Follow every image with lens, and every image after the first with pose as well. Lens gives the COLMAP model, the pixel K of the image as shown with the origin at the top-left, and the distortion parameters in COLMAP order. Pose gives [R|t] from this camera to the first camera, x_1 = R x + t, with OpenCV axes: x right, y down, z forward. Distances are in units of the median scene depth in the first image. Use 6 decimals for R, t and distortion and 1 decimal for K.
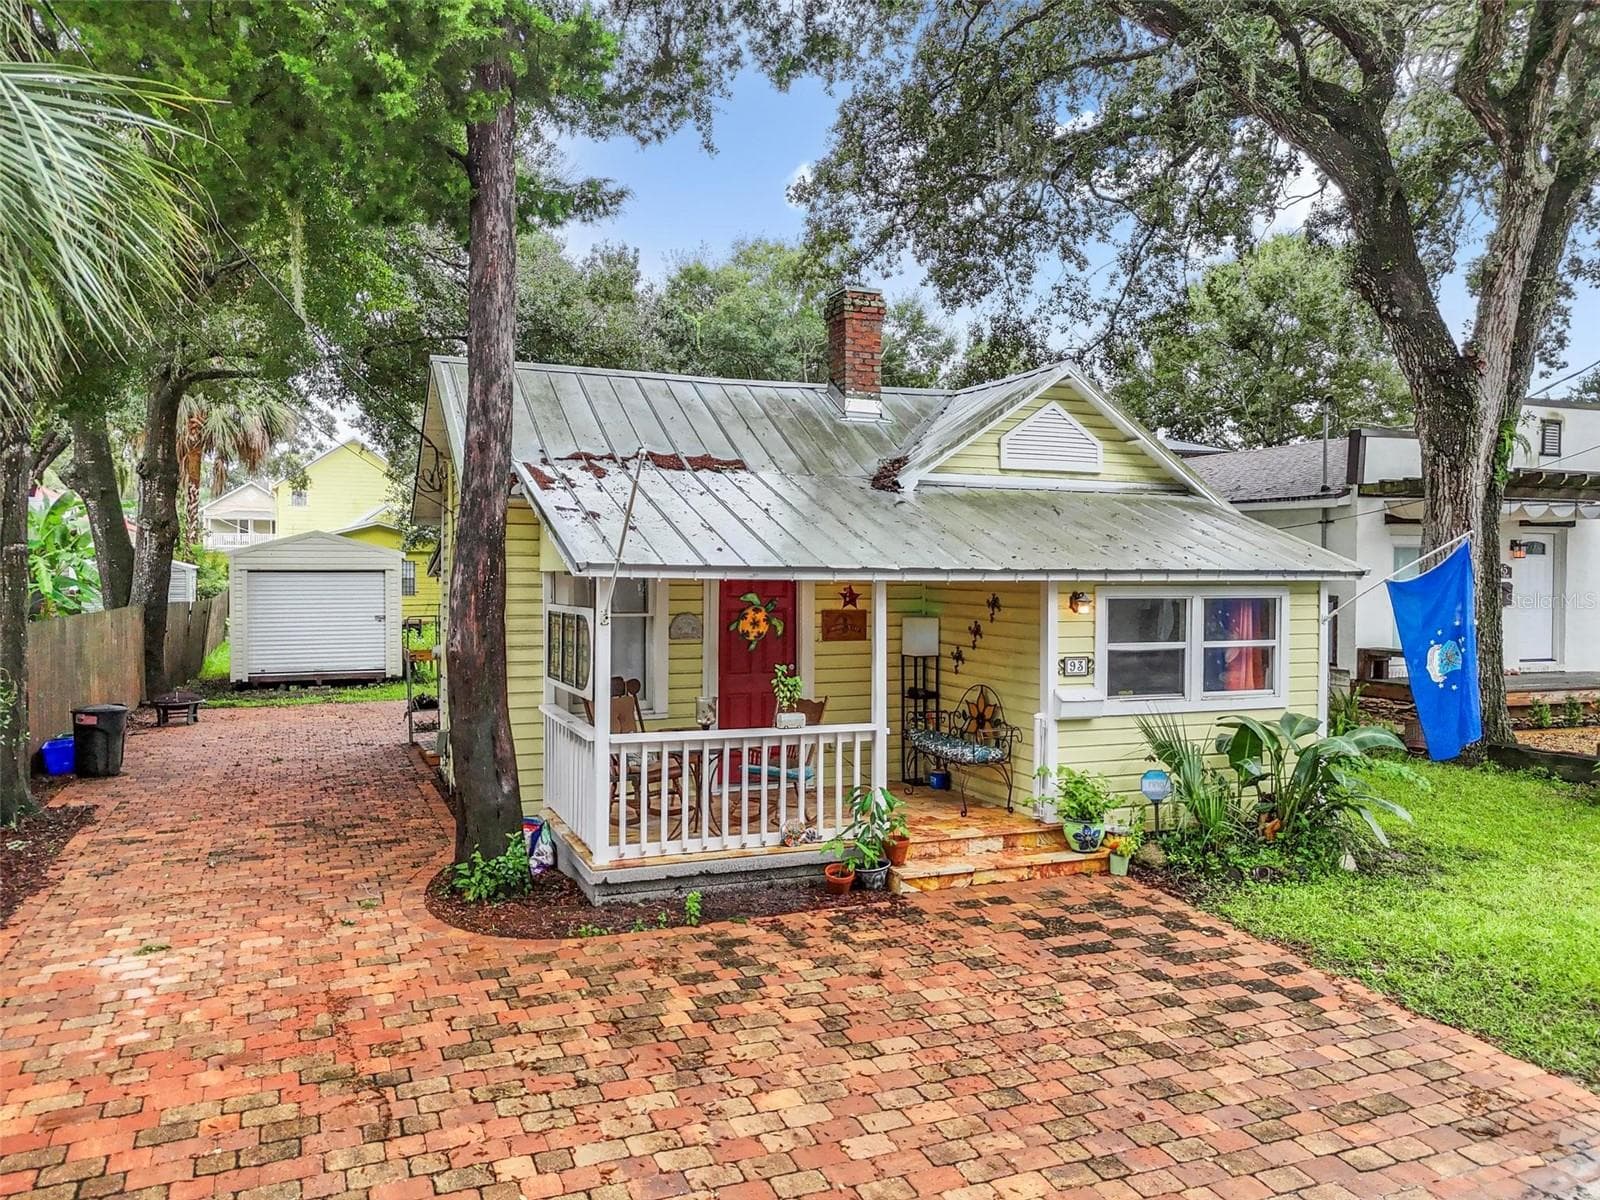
lens RADIAL K [[1176.2, 0, 801.7], [0, 1176.2, 591.7], [0, 0, 1]] dist [0.055919, -0.037286]
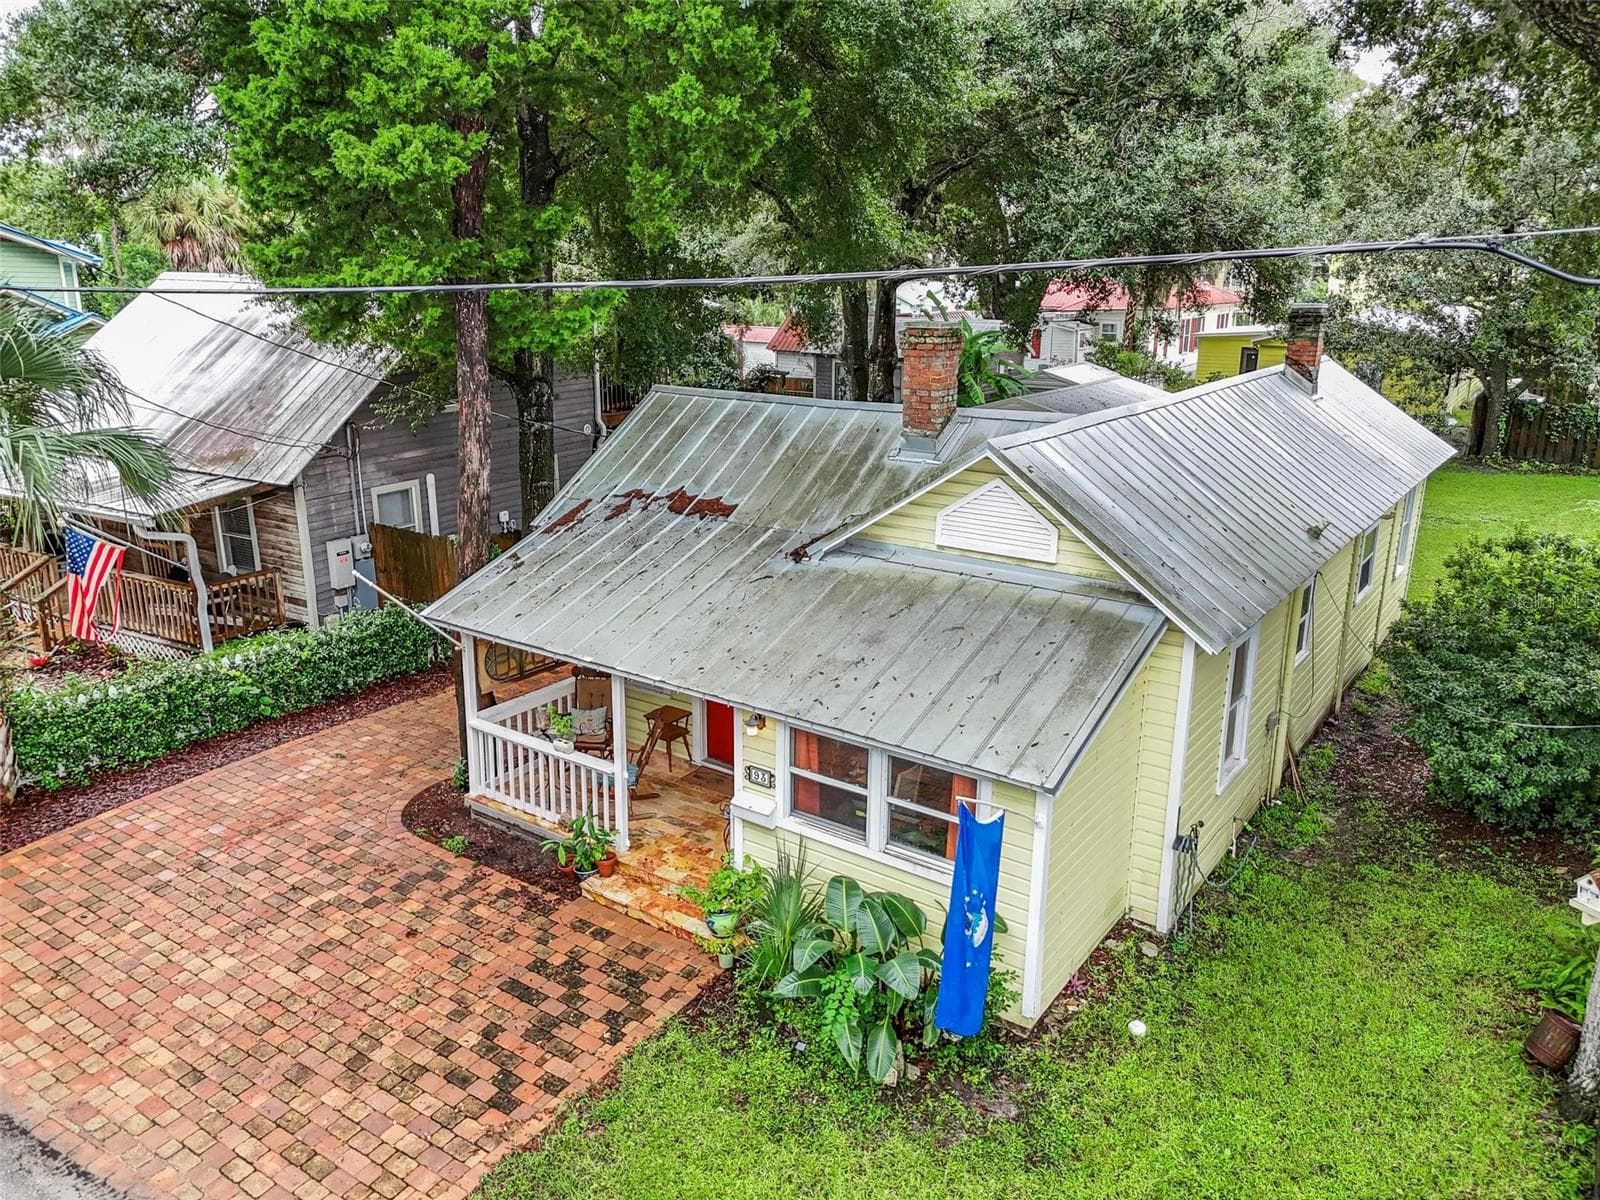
lens RADIAL K [[1176.2, 0, 804.7], [0, 1176.2, 595.1], [0, 0, 1]] dist [0.055919, -0.037286]
pose [[0.529388, 0.228574, -0.817008, 1.210144], [-0.019522, 0.966049, 0.257621, -0.414329], [0.848155, -0.120432, 0.515877, 0.556056]]
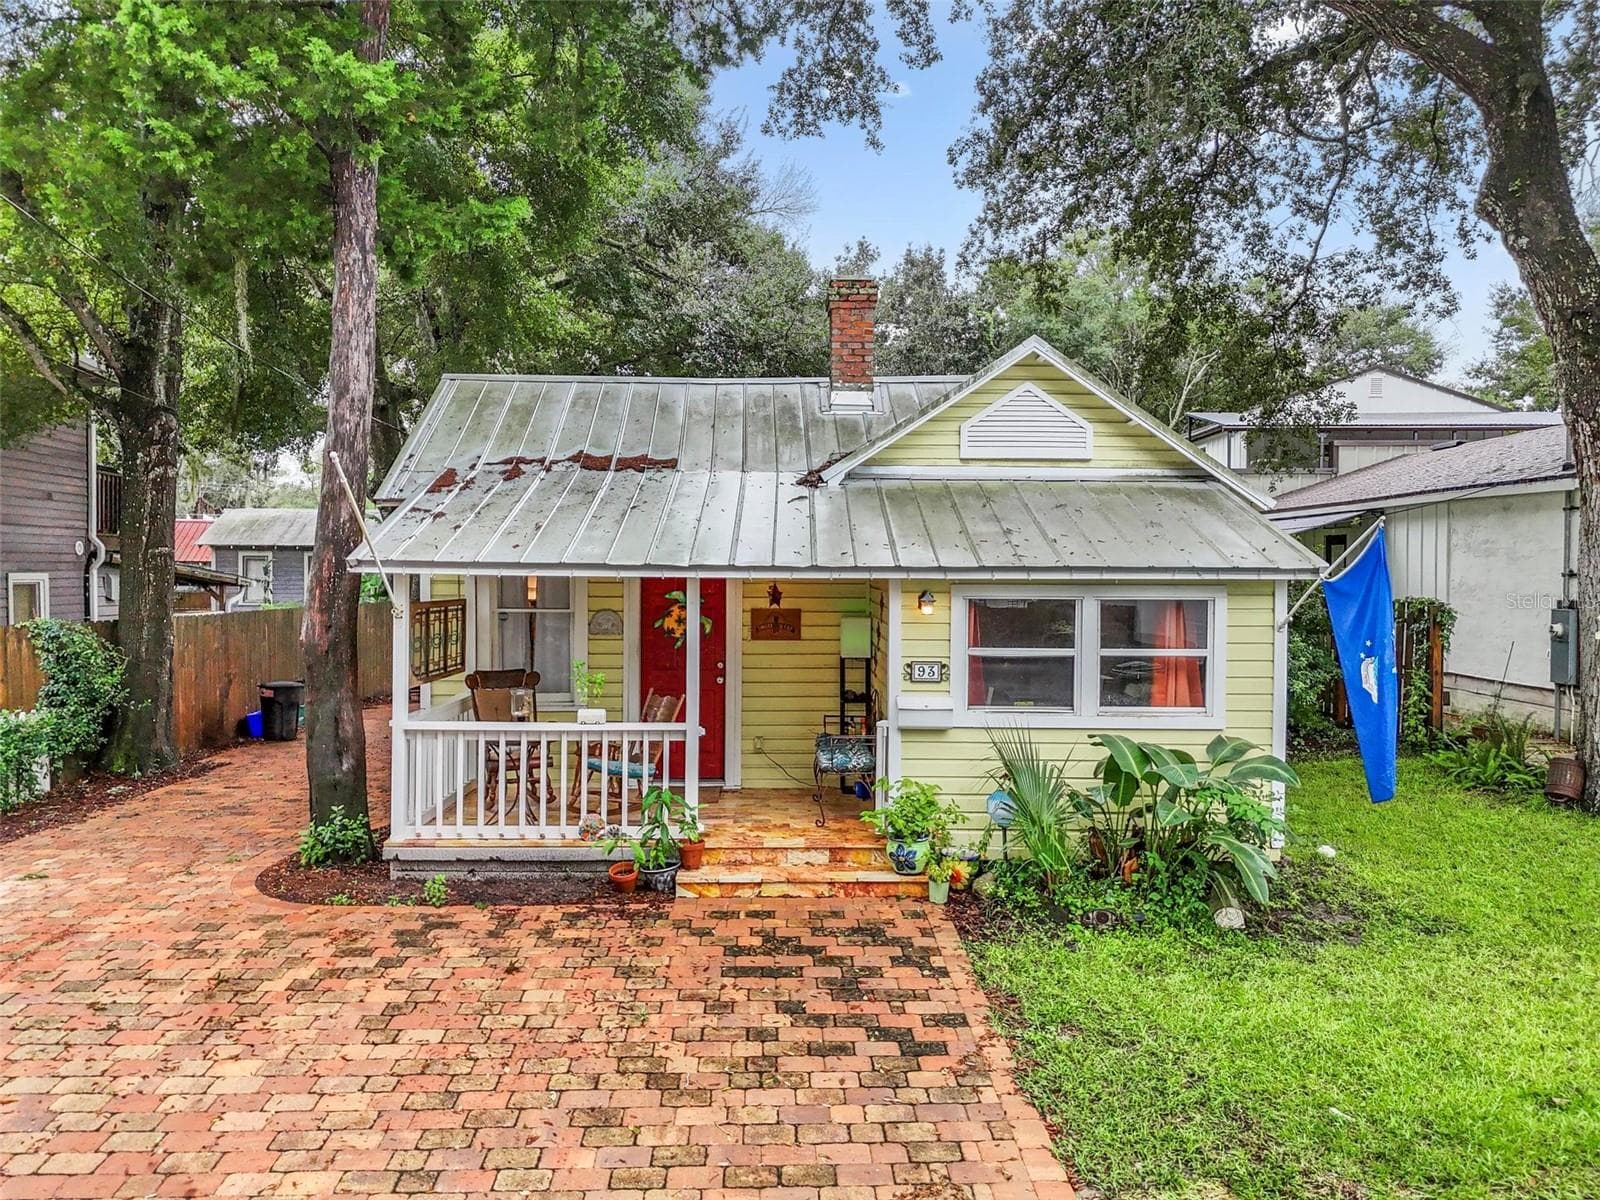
lens RADIAL K [[1176.2, 0, 804.8], [0, 1176.2, 592.6], [0, 0, 1]] dist [0.055919, -0.037286]
pose [[0.929940, 0.006275, -0.367657, 0.532572], [-0.006545, 0.999978, 0.000513, 0.001913], [0.367652, 0.001929, 0.929961, 0.127051]]
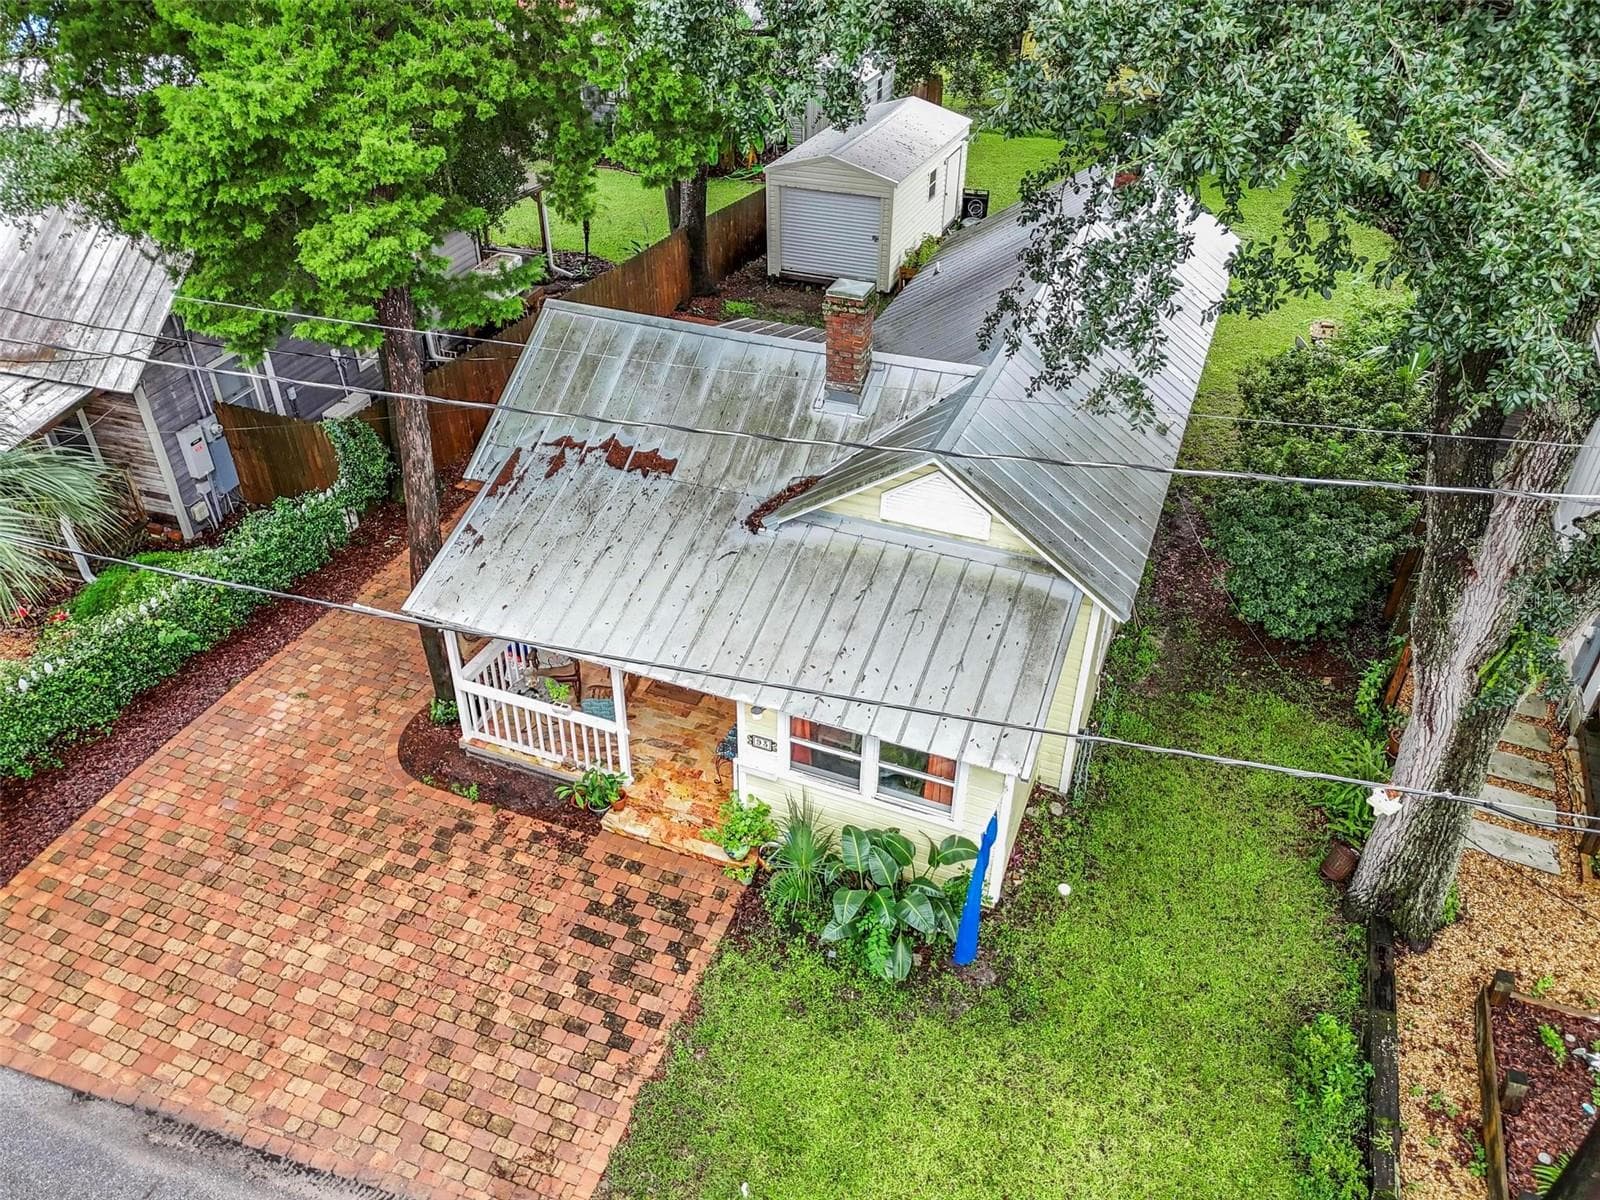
lens RADIAL K [[1176.2, 0, 805.0], [0, 1176.2, 592.5], [0, 0, 1]] dist [0.055919, -0.037286]
pose [[0.713525, 0.399336, -0.575685, 1.047819], [-0.017879, 0.831778, 0.554820, -0.880013], [0.700402, -0.385586, 0.600634, 0.354336]]
